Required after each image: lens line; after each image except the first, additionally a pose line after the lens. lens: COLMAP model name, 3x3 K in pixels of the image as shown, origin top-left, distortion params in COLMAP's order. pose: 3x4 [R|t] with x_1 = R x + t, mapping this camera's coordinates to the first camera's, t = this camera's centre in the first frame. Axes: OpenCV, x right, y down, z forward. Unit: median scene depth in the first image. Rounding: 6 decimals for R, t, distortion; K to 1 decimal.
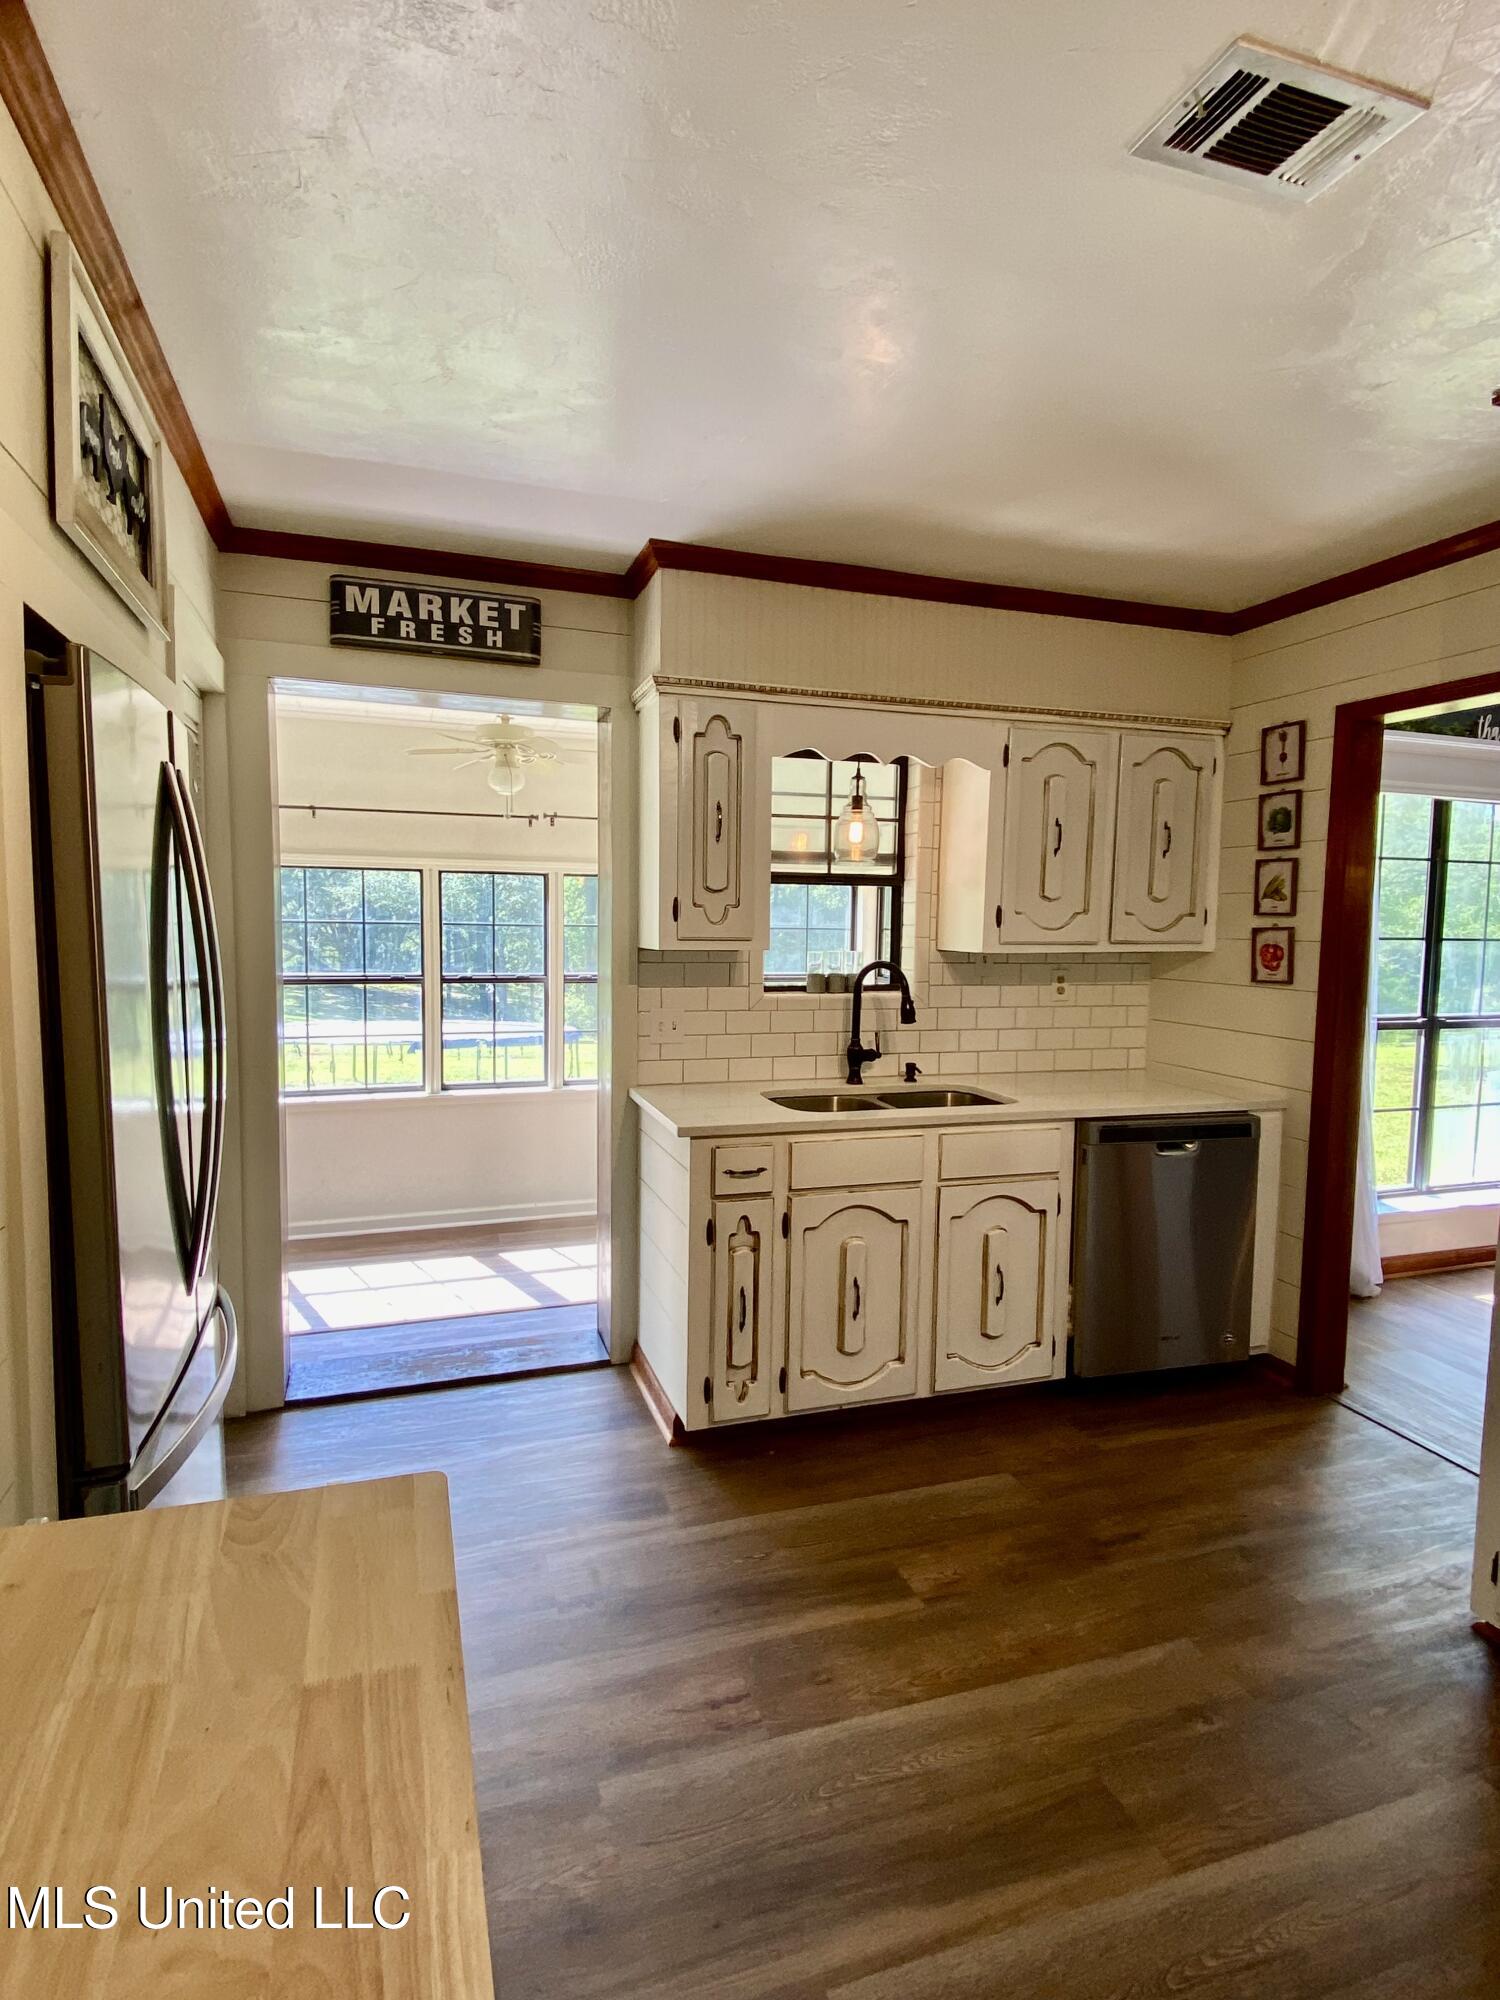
lens RADIAL K [[1027.8, 0, 750.0], [0, 1027.8, 1000.0], [0, 0, 1]] dist [0.002097, -0.000065]
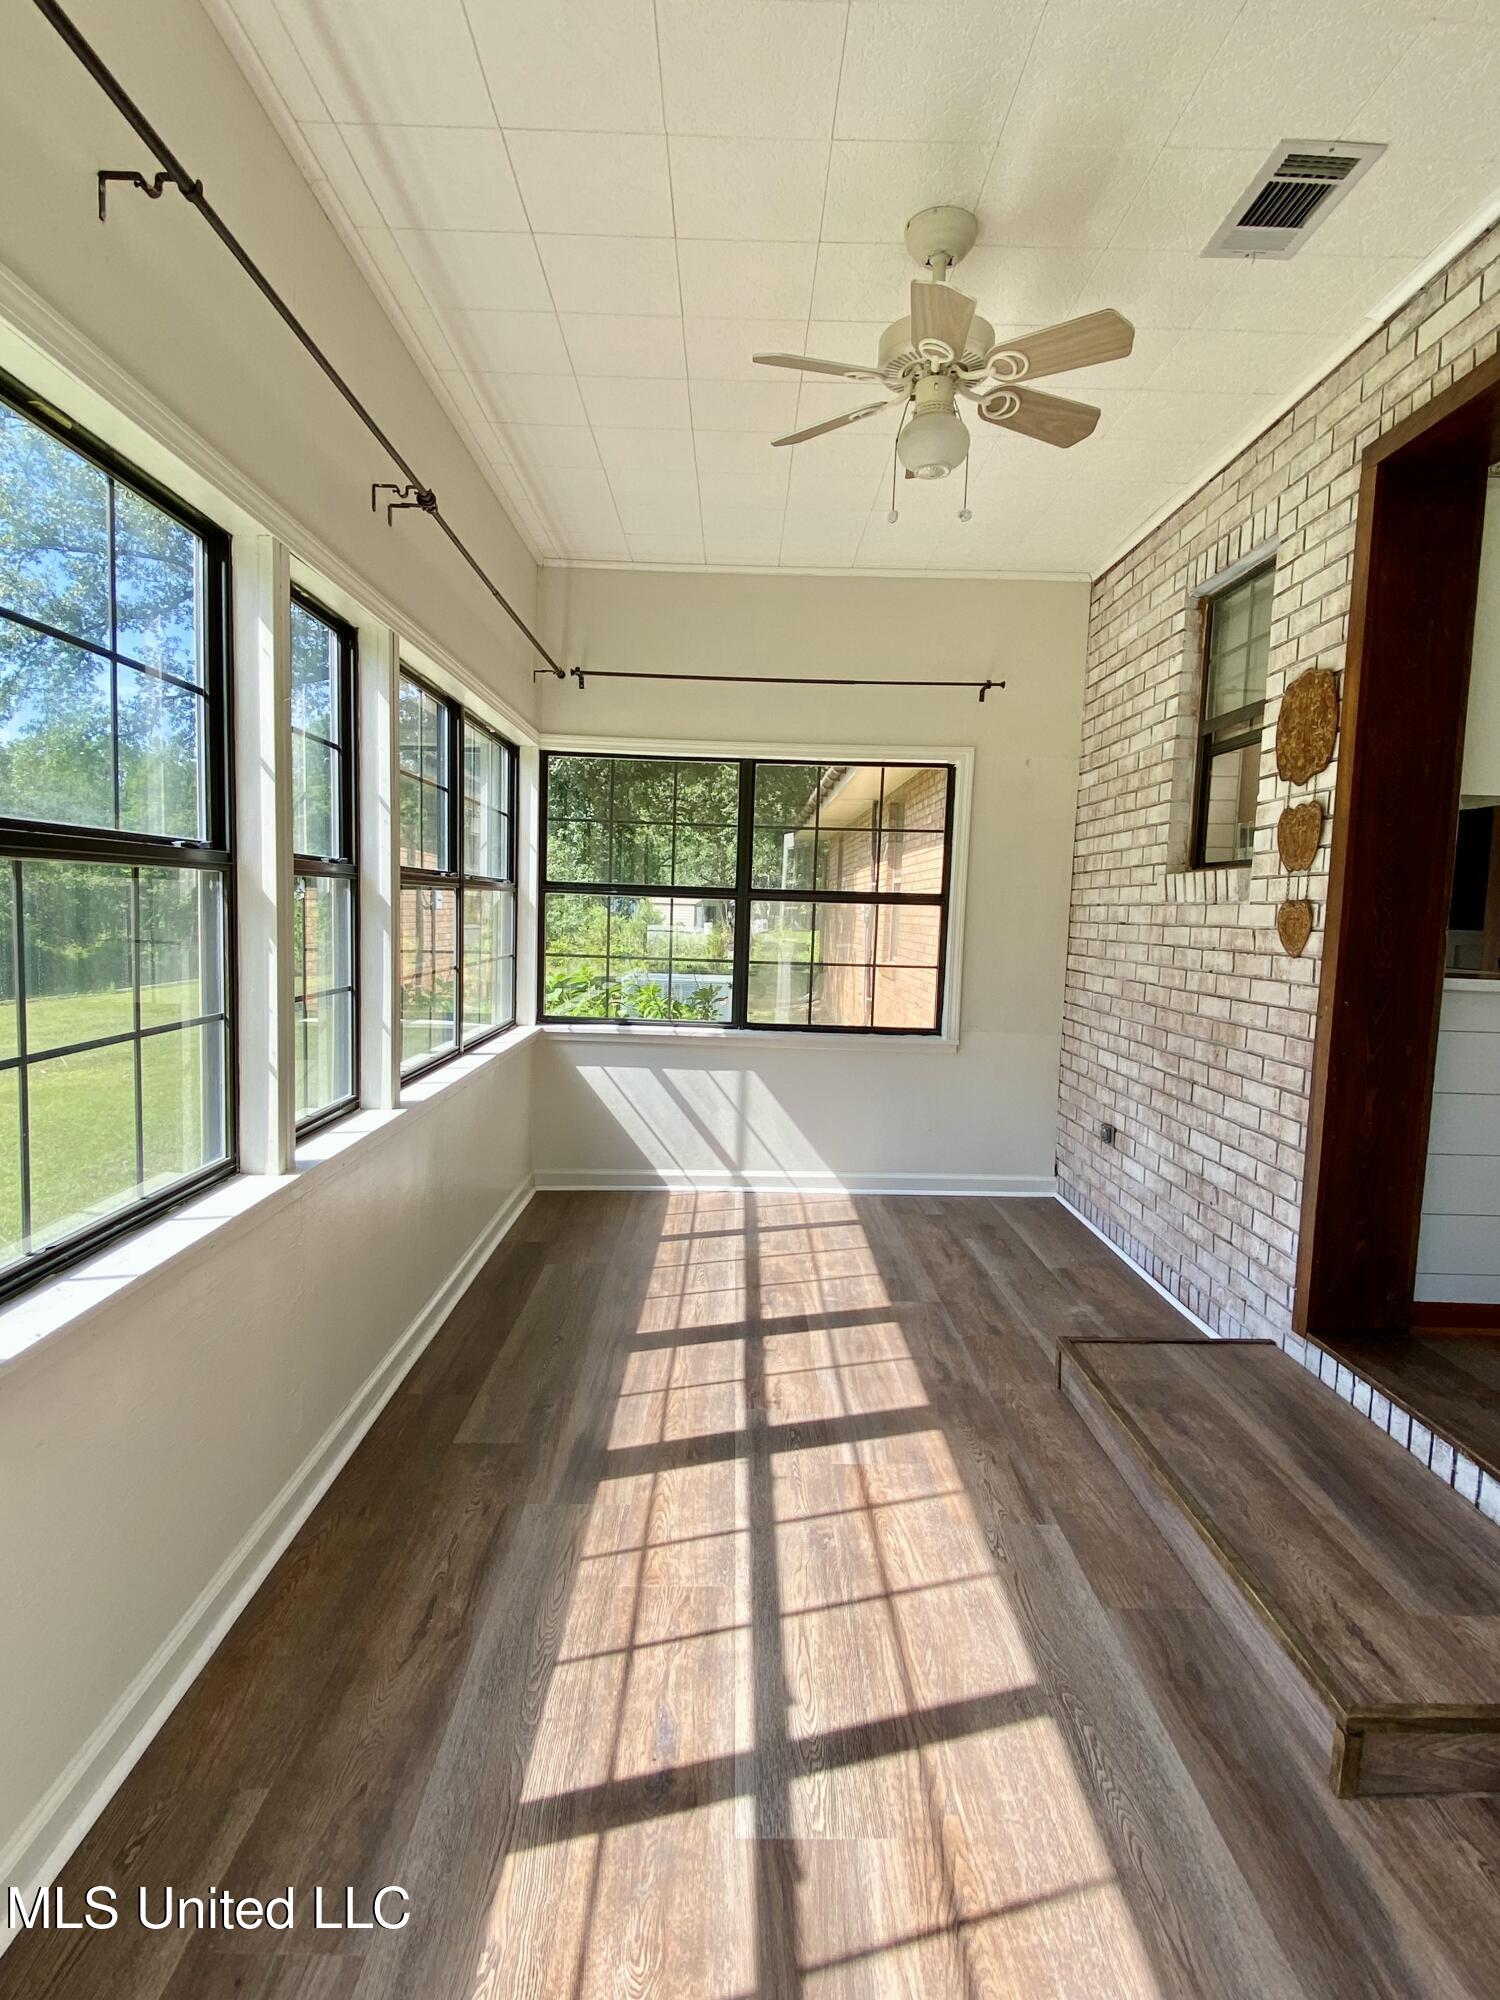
lens RADIAL K [[1041.8, 0, 750.0], [0, 1041.8, 1000.0], [0, 0, 1]] dist [-0.001394, -0.000481]
pose [[0.308982, -0.089304, 0.946866, -0.659282], [0.049950, 0.995731, 0.077614, 0.013004], [-0.949755, 0.023314, 0.312124, 0.801660]]
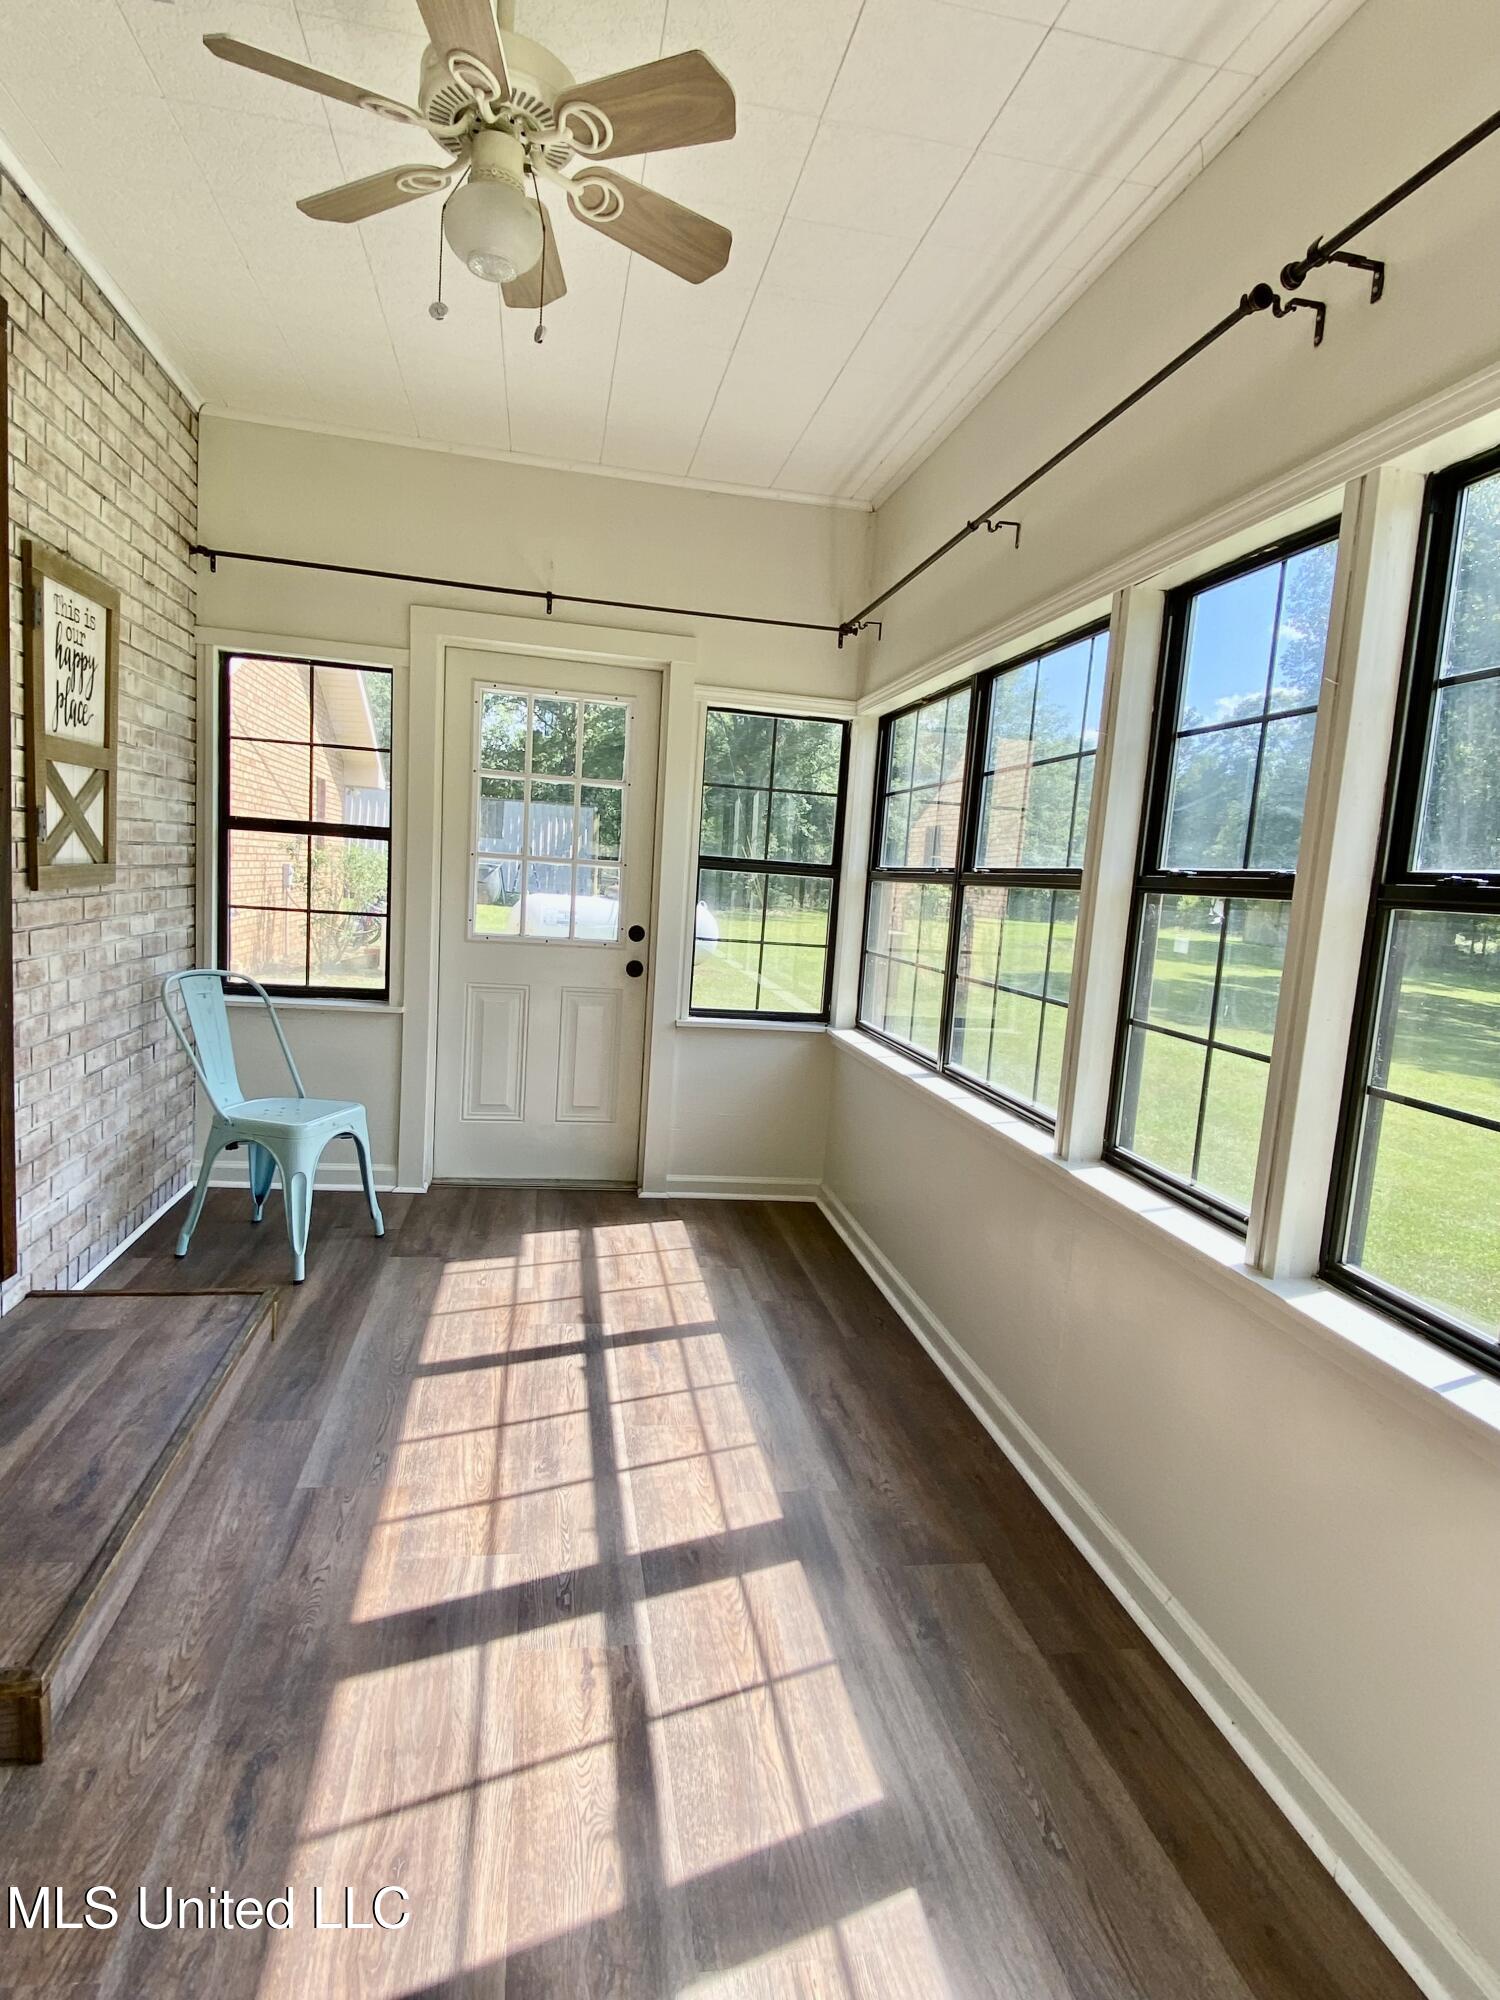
lens RADIAL K [[1027.8, 0, 750.0], [0, 1027.8, 1000.0], [0, 0, 1]] dist [0.002097, -0.000065]
pose [[-0.135605, 0.095312, -0.986168, 0.114394], [-0.148357, 0.982186, 0.115327, 0.003009], [0.979592, 0.161944, -0.119049, 1.010575]]
